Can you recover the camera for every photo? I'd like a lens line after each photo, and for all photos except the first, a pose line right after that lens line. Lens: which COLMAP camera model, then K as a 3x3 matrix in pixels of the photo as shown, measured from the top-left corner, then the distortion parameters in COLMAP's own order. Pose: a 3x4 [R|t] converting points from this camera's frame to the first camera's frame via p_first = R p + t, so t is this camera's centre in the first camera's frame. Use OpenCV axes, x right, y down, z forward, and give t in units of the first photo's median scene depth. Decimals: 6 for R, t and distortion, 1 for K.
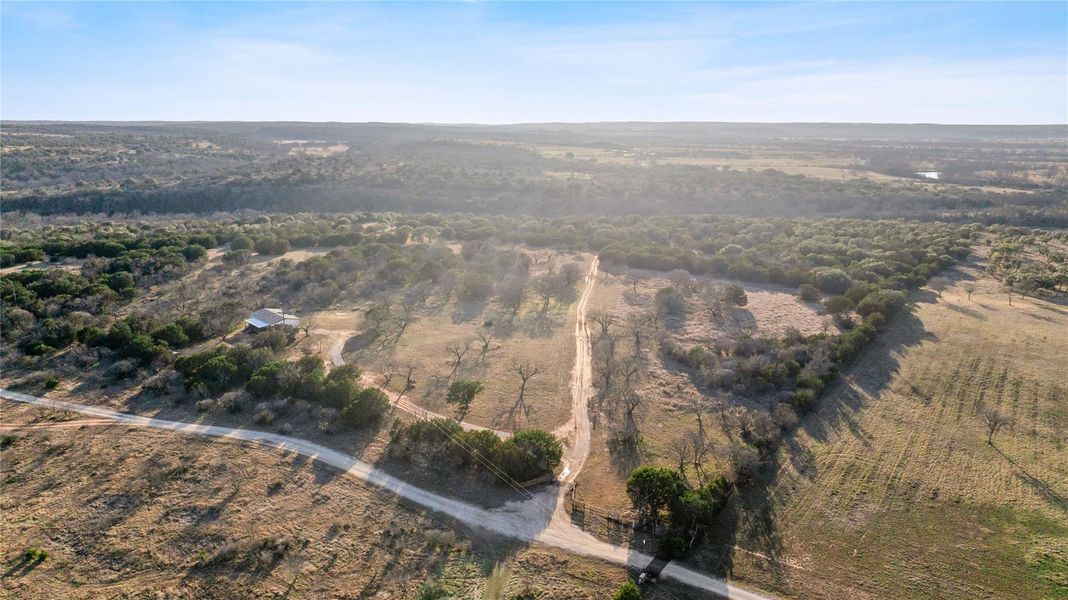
lens RADIAL K [[745.6, 0, 537.9], [0, 745.6, 307.5], [0, 0, 1]] dist [-0.025969, 0.020787]
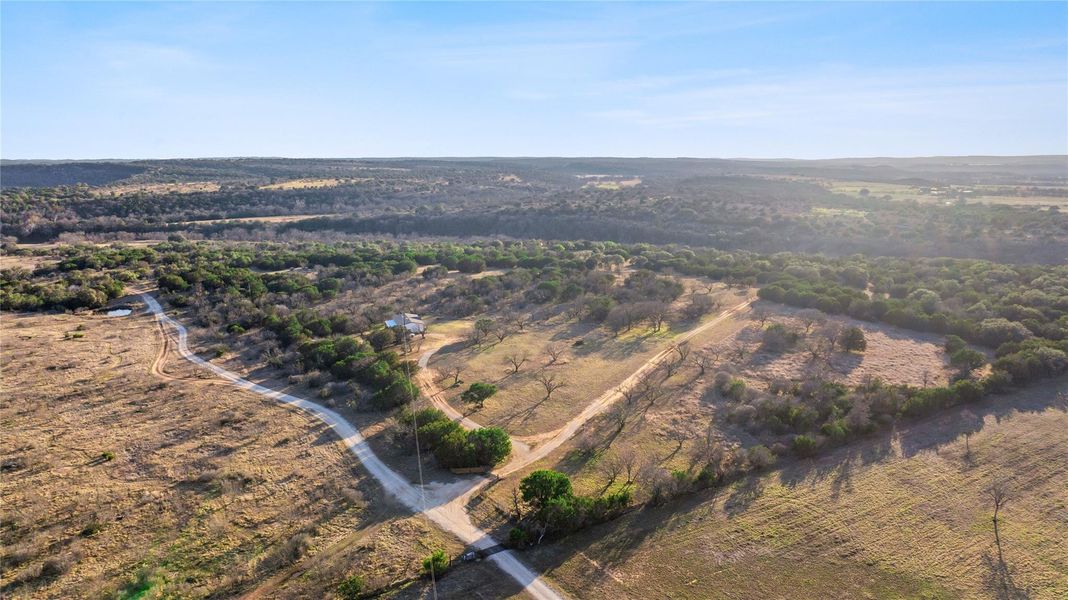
lens RADIAL K [[745.6, 0, 537.8], [0, 745.6, 294.4], [0, 0, 1]] dist [-0.025969, 0.020787]
pose [[0.918682, 0.065122, -0.389592, 0.235020], [-0.089240, 0.995033, -0.044109, 0.003553], [0.384784, 0.075290, 0.919931, -0.009484]]
